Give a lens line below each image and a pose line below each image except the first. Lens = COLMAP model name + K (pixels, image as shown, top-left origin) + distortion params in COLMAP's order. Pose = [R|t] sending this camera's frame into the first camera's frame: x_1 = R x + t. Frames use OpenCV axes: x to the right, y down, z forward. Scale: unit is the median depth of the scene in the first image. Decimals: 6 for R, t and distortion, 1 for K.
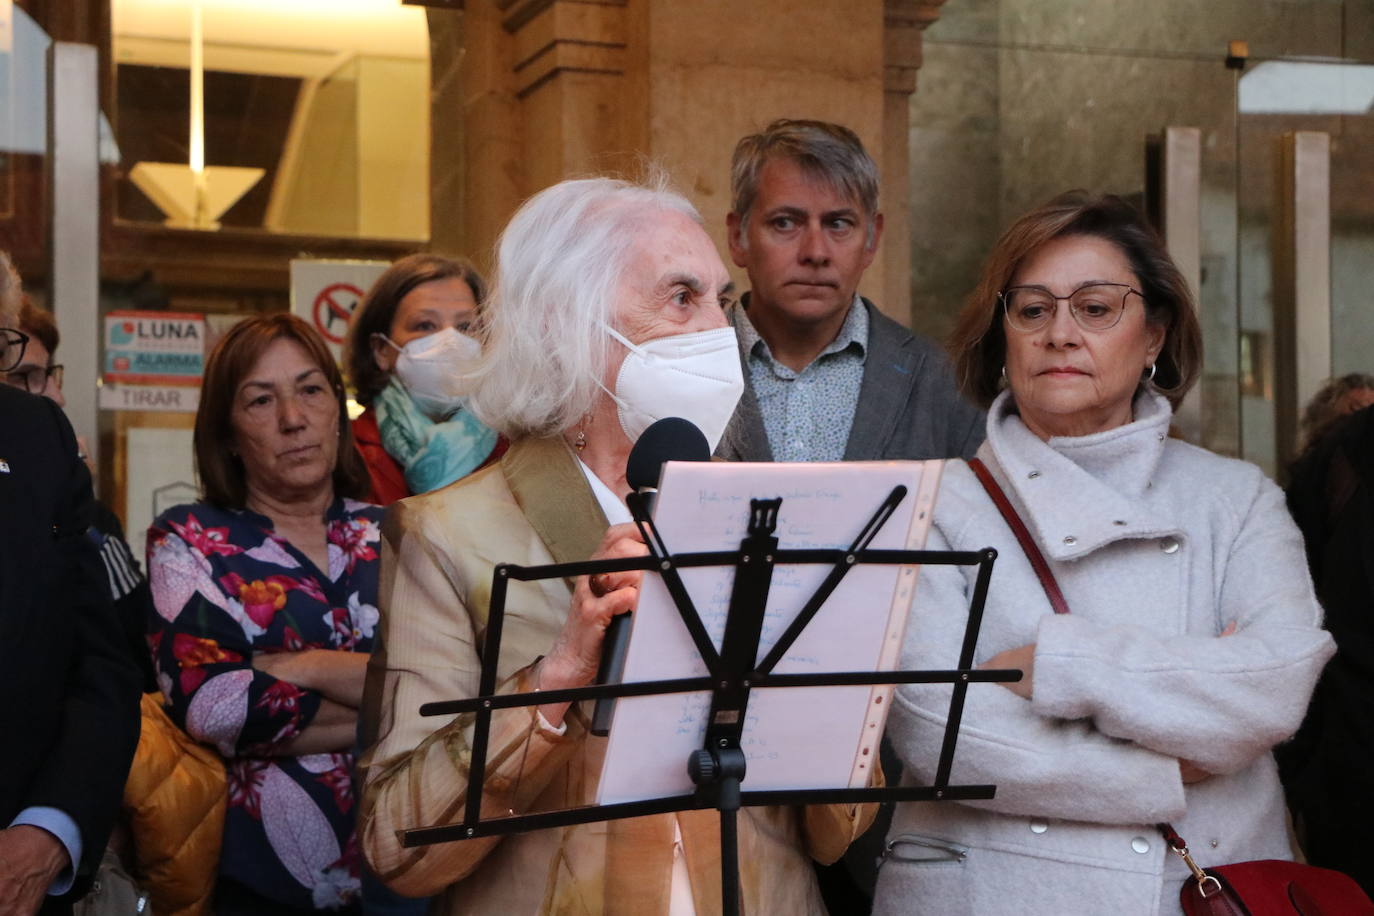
lens RADIAL K [[3300.0, 0, 618.0], [0, 3300.0, 481.0], [0, 0, 1]] dist [0.474337, 0.000000]
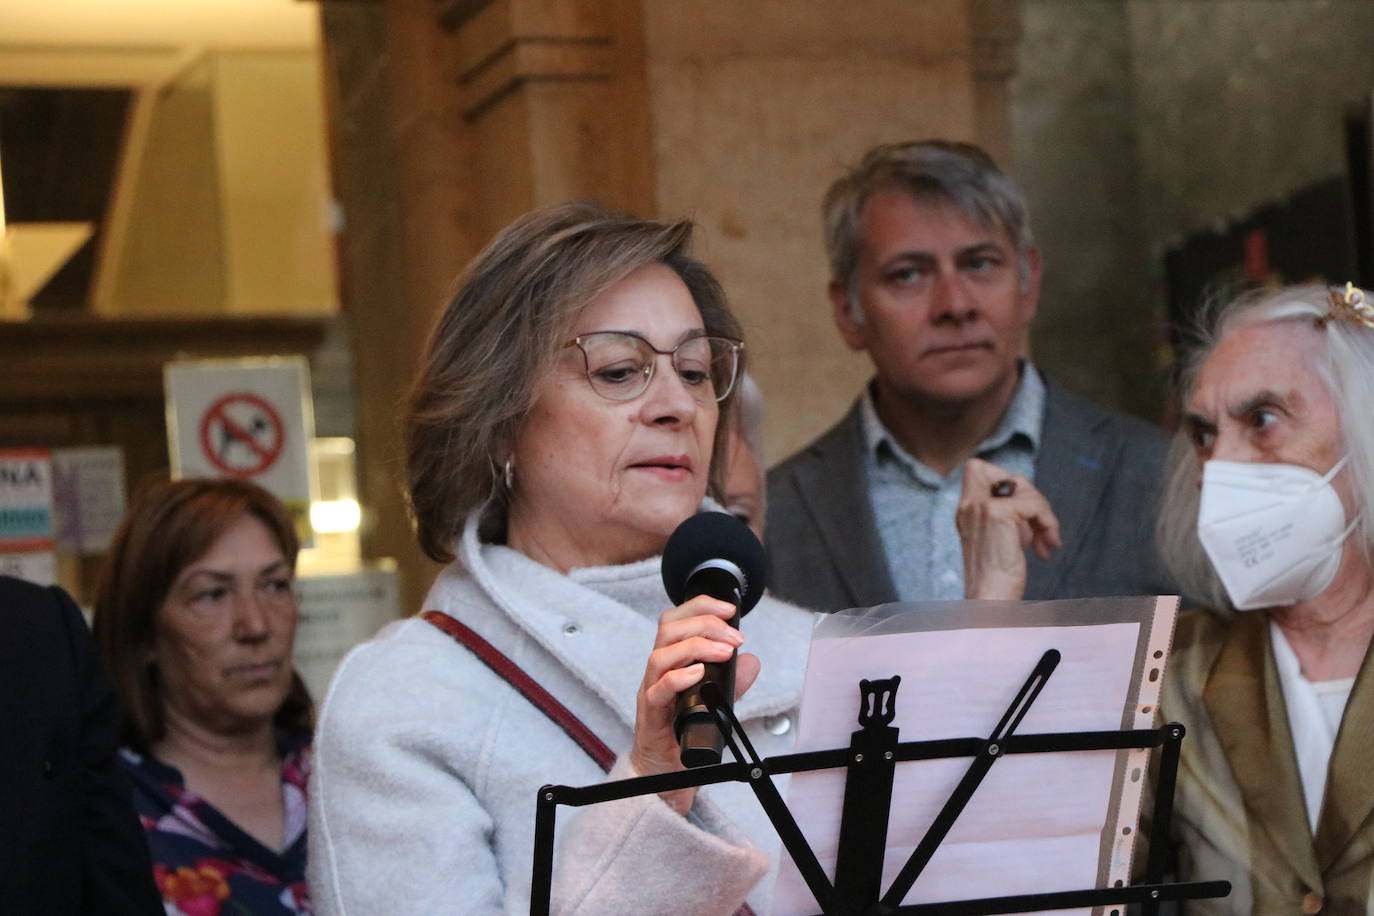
lens RADIAL K [[5208.7, 0, 651.3], [0, 5208.7, 473.8], [0, 0, 1]] dist [1.273789, 0.000000]
pose [[0.997299, -0.070923, 0.019077, -0.017678], [0.071296, 0.997261, -0.019684, -0.013702], [-0.017629, 0.020991, 0.999624, -0.140731]]
